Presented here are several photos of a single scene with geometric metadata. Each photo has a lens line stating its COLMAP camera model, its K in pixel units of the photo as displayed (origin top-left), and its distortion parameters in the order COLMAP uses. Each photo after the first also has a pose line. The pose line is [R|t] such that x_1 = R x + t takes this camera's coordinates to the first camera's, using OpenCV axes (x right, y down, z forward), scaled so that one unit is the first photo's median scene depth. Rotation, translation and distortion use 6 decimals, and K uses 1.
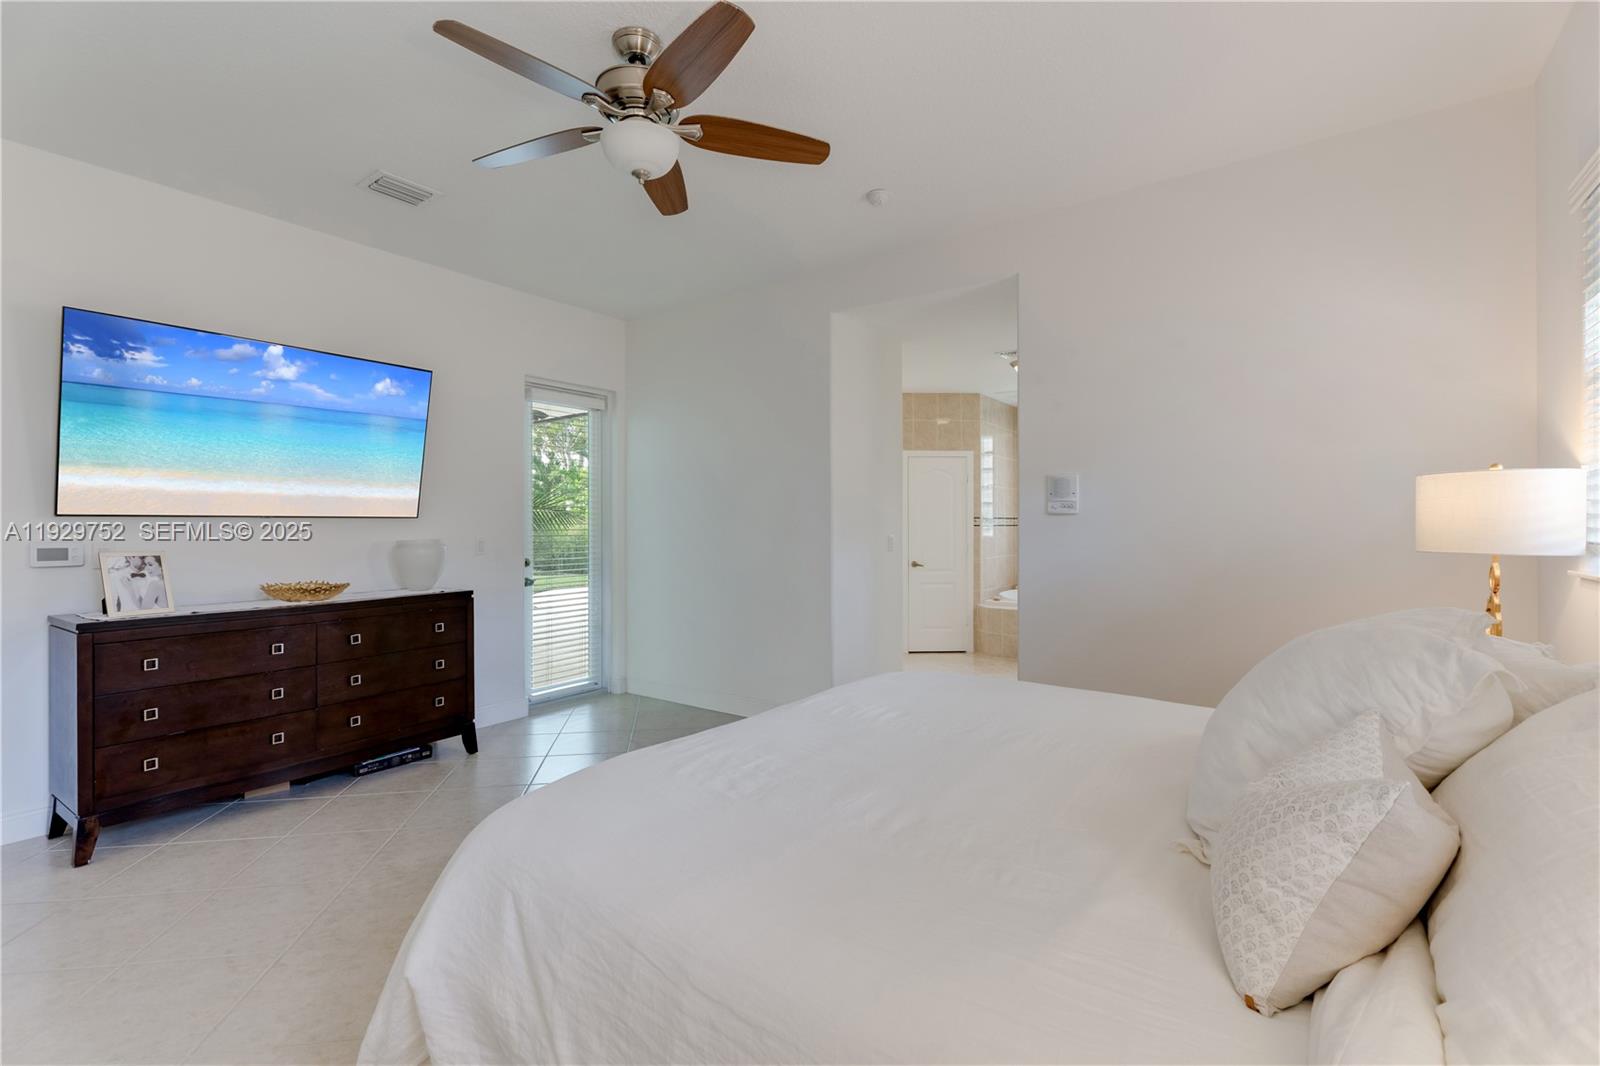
lens RADIAL K [[656.4, 0, 797.6], [0, 656.4, 526.4], [0, 0, 1]] dist [0.000135, 0.000070]
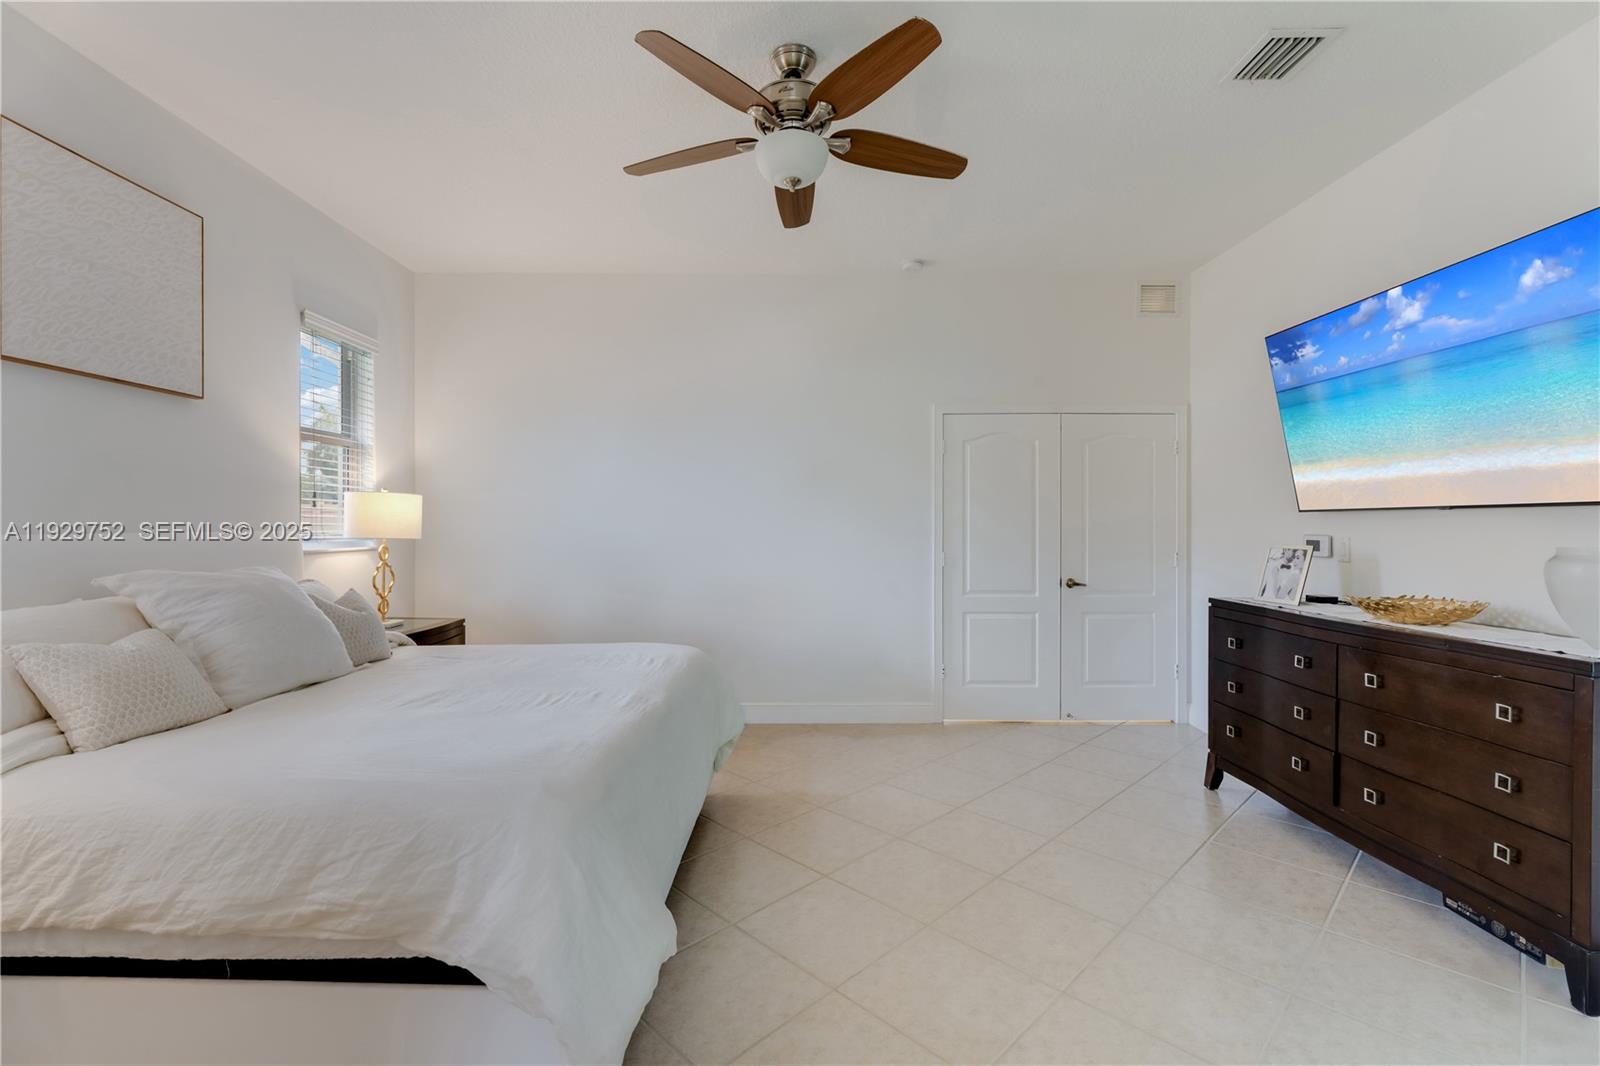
lens RADIAL K [[736.7, 0, 794.2], [0, 736.7, 531.5], [0, 0, 1]] dist [-0.015420, 0.000411]
pose [[-0.667343, -0.003183, -0.744744, 0.331320], [-0.001209, 0.999994, -0.003190, 0.020917], [0.744749, -0.001228, -0.667343, 1.068276]]
